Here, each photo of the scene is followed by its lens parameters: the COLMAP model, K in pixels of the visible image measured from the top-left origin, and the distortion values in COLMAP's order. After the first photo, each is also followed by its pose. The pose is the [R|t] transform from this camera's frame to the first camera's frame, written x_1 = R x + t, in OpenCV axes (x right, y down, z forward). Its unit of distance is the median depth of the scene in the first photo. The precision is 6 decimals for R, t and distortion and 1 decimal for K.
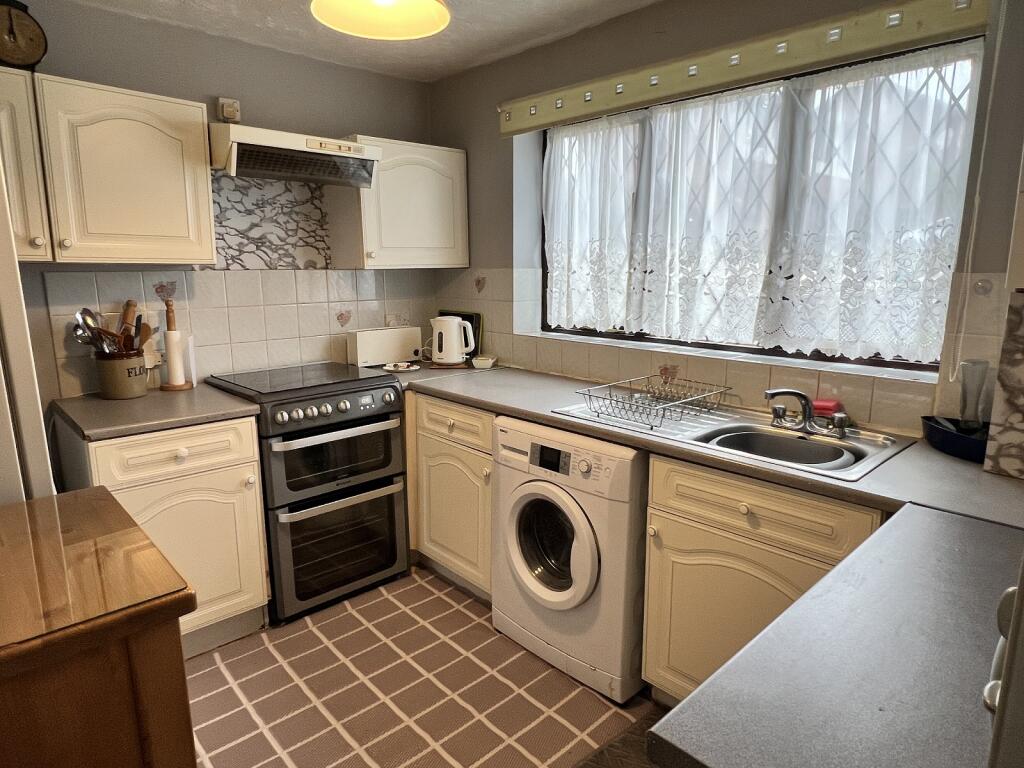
lens RADIAL K [[616.8, 0, 509.3], [0, 616.8, 385.1], [0, 0, 1]] dist [-0.006796, -0.000514]
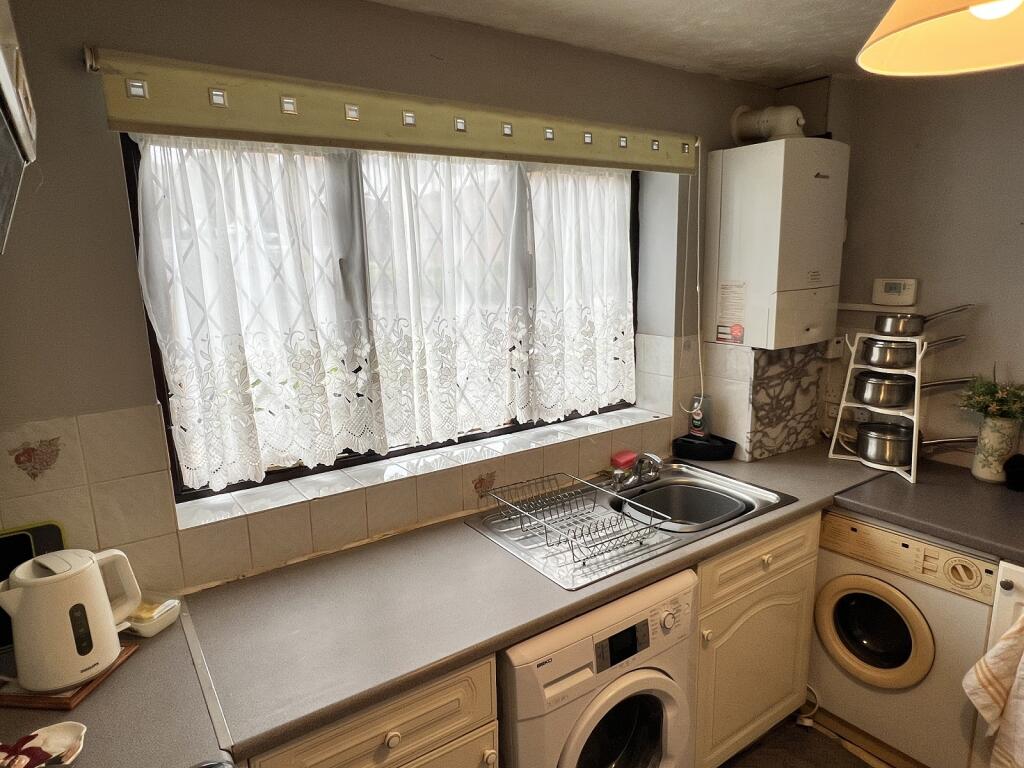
lens RADIAL K [[616.8, 0, 509.3], [0, 616.8, 385.1], [0, 0, 1]] dist [-0.006796, -0.000514]
pose [[0.155570, -0.203145, 0.966711, -0.507935], [0.208957, 0.963248, 0.168790, -0.279936], [-0.965471, 0.175742, 0.192301, 0.791620]]
